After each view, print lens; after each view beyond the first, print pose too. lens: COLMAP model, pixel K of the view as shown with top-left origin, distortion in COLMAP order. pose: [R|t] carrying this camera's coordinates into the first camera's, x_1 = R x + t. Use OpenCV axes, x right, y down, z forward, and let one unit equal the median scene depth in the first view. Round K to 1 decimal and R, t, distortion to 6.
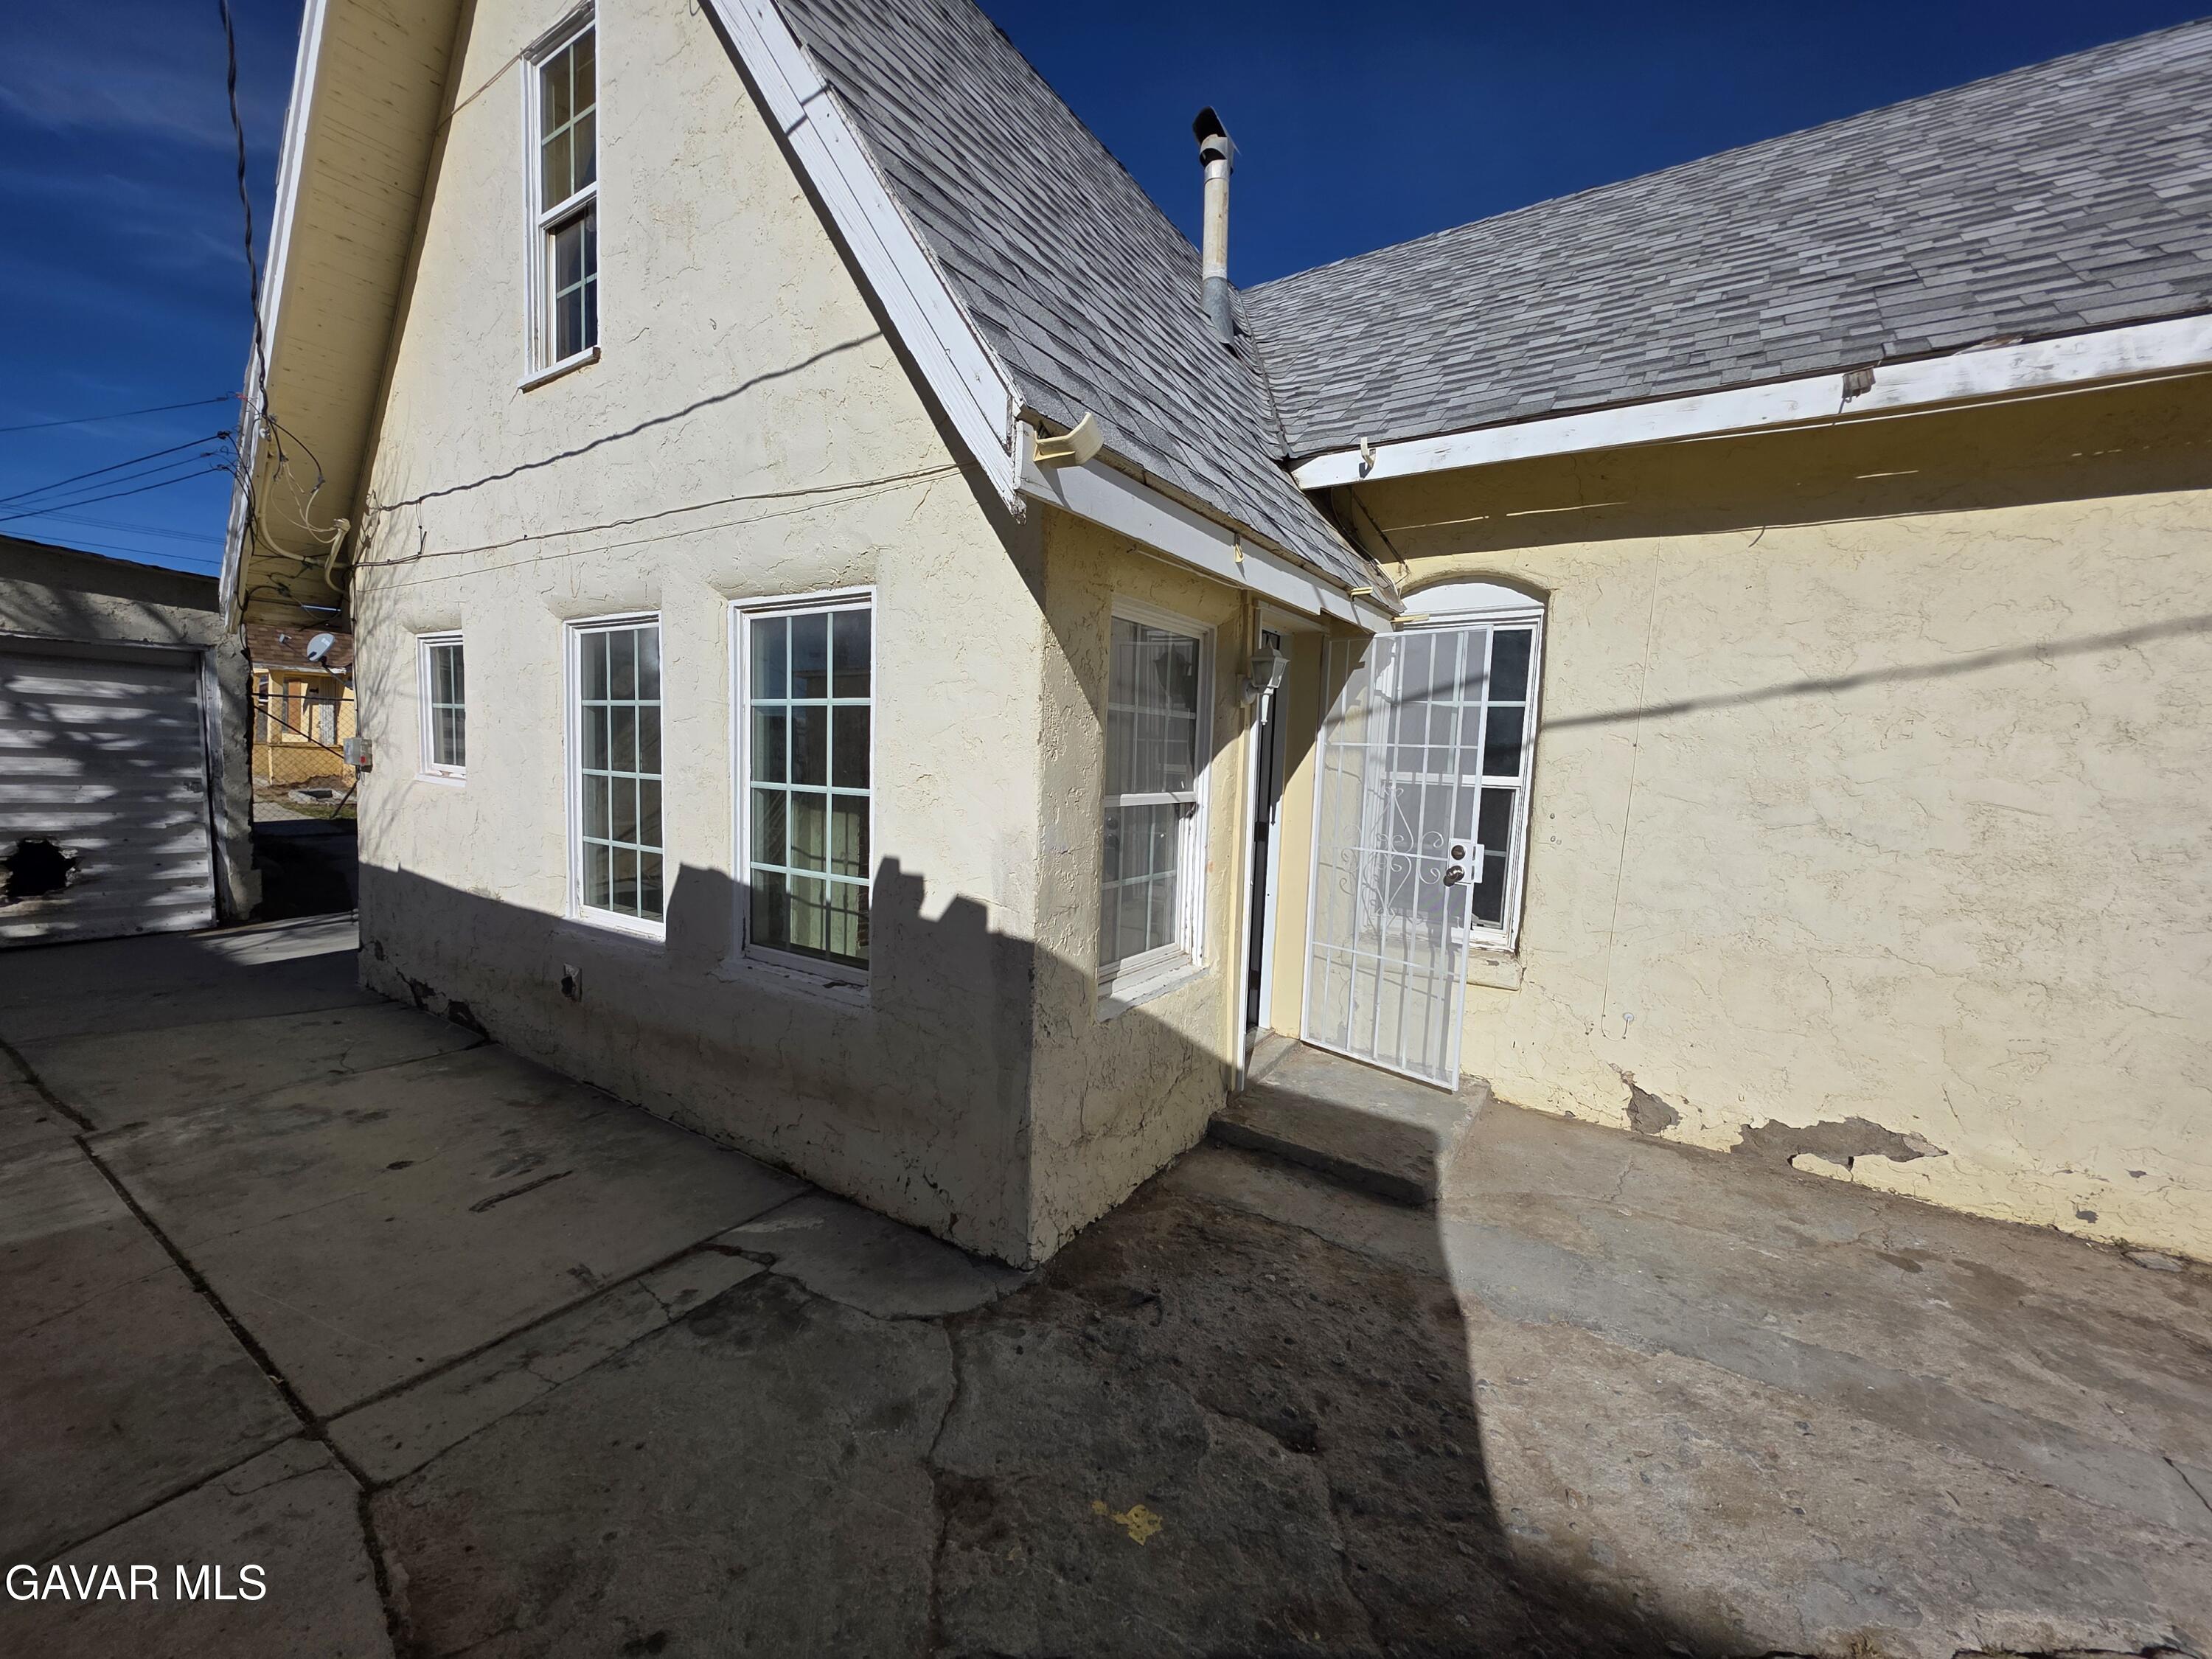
lens RADIAL K [[878.6, 0, 1097.7], [0, 878.6, 835.3], [0, 0, 1]] dist [0.001087, 0.000336]
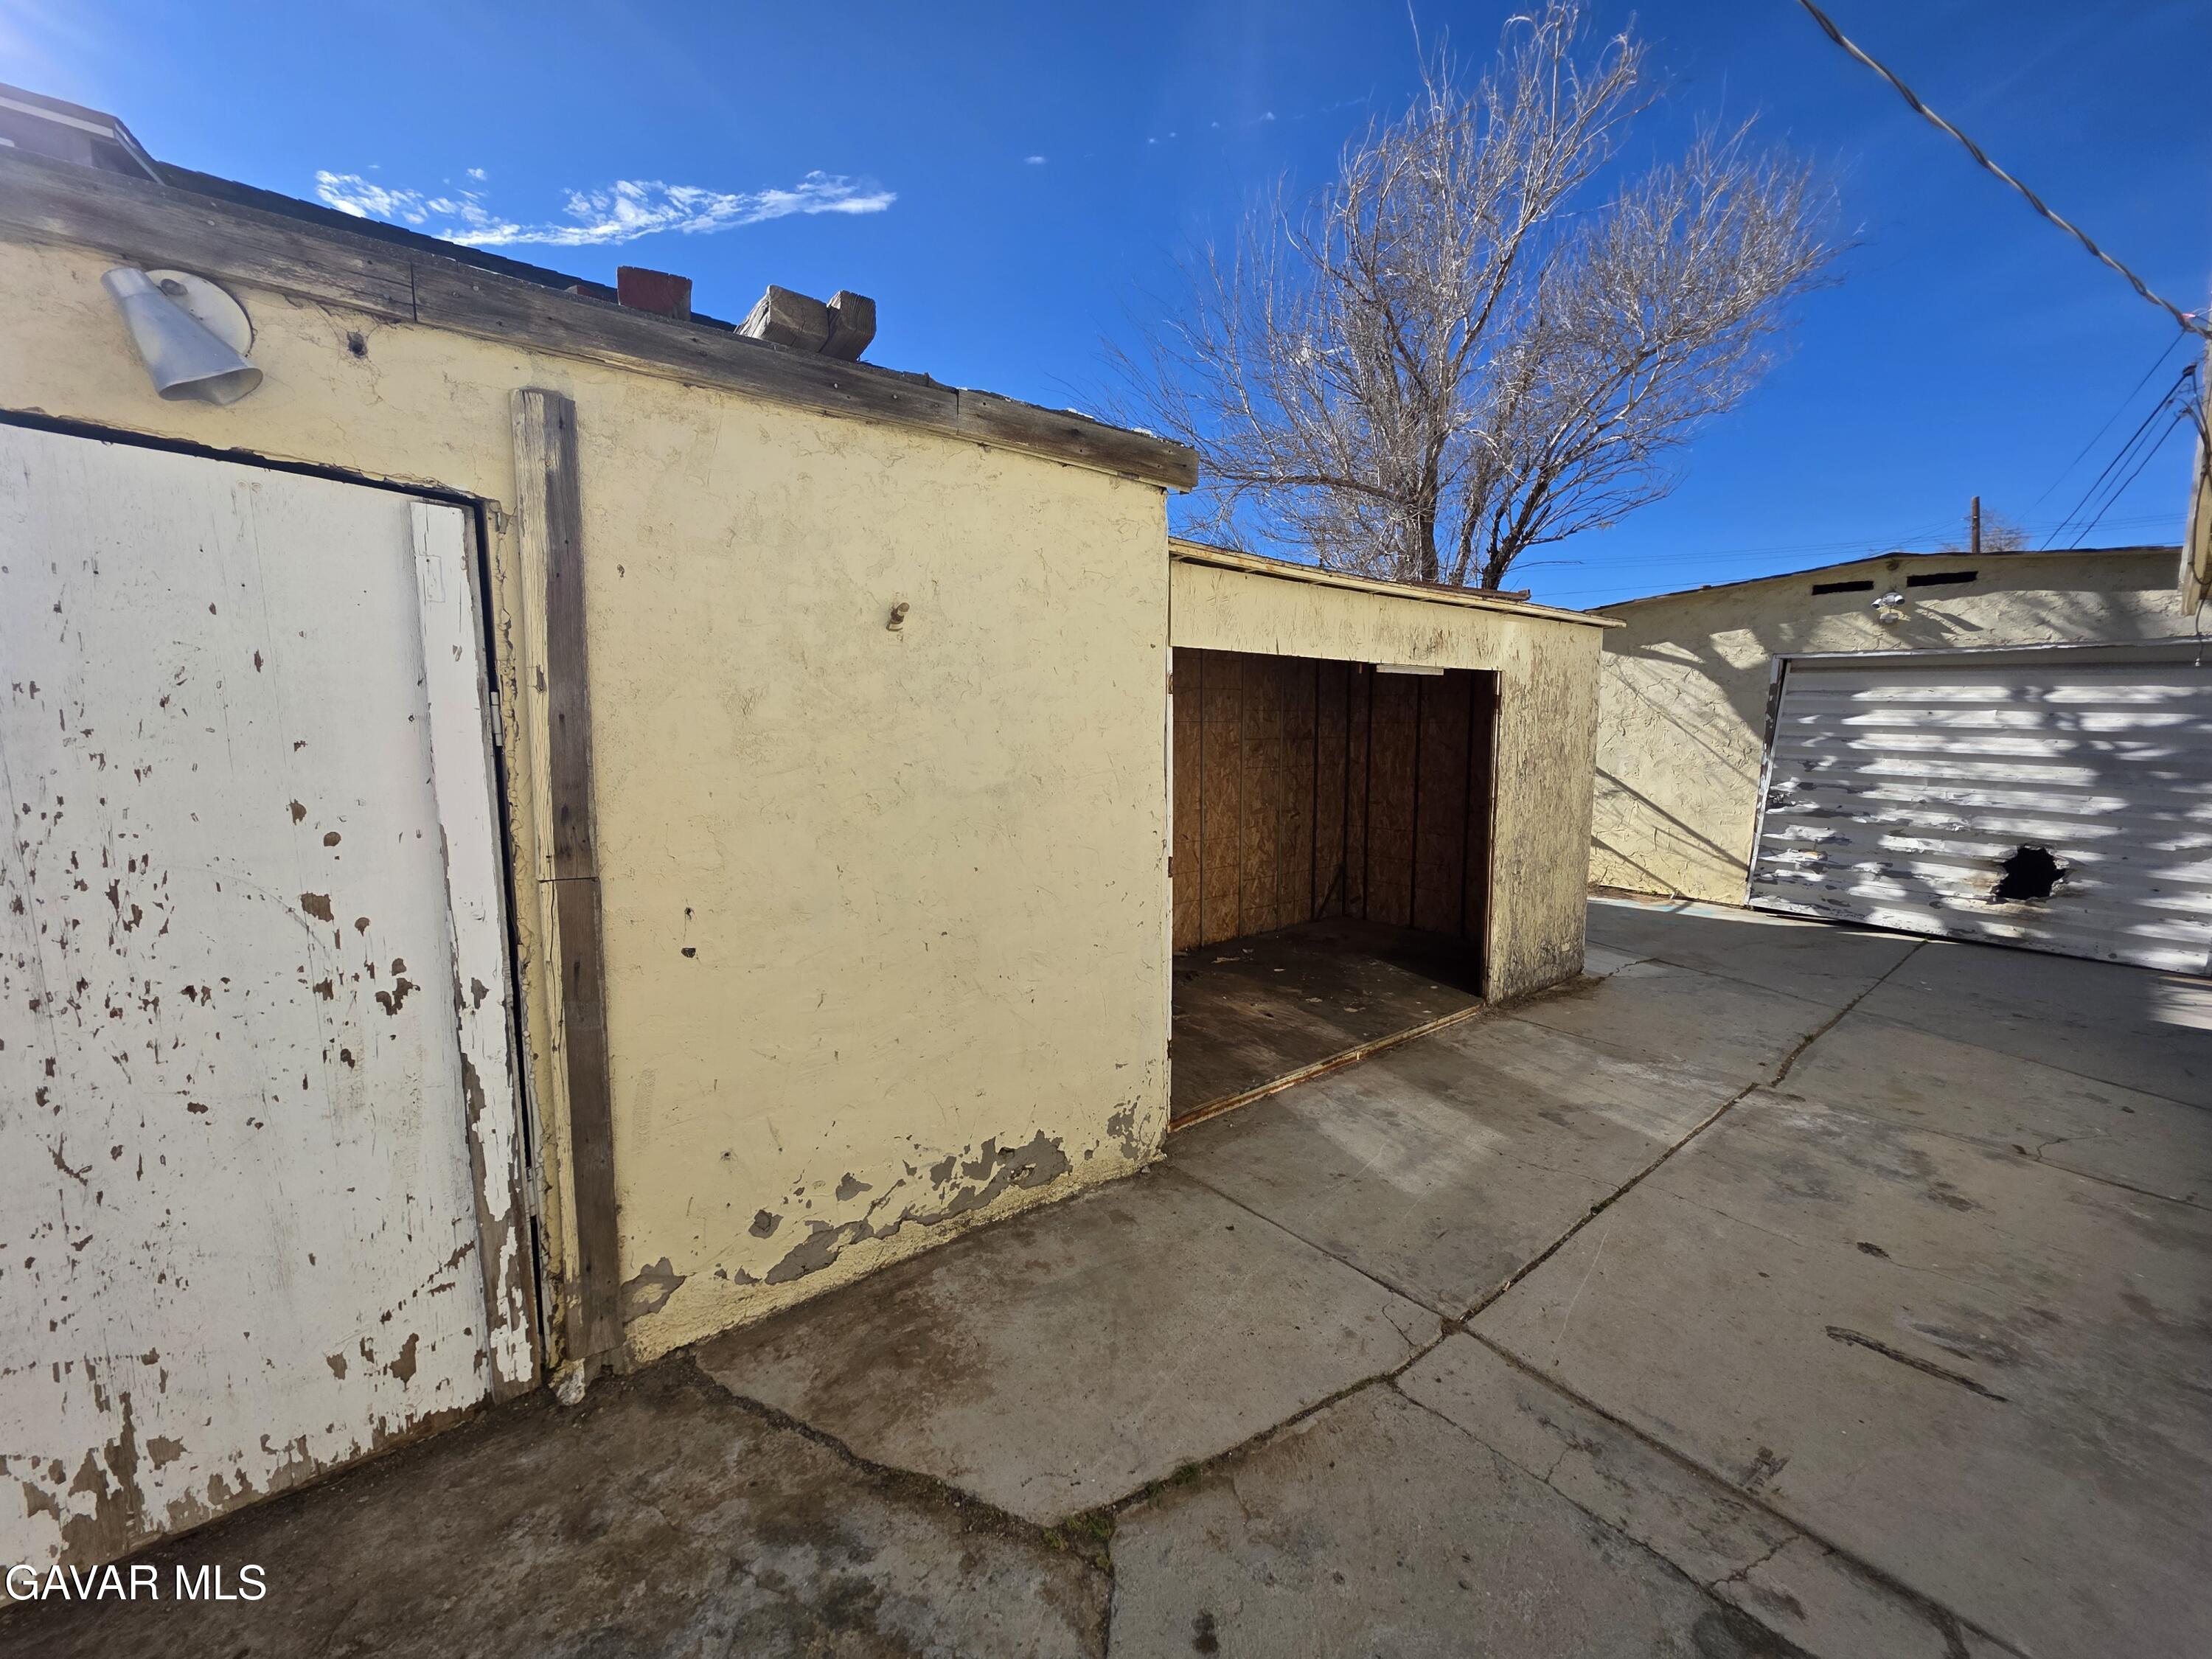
lens RADIAL K [[878.6, 0, 1097.7], [0, 878.6, 835.3], [0, 0, 1]] dist [0.001087, 0.000336]
pose [[-0.308390, 0.088531, -0.947131, 0.141527], [-0.109548, 0.985730, 0.127808, -0.027783], [0.944931, 0.143171, -0.294291, 0.391885]]
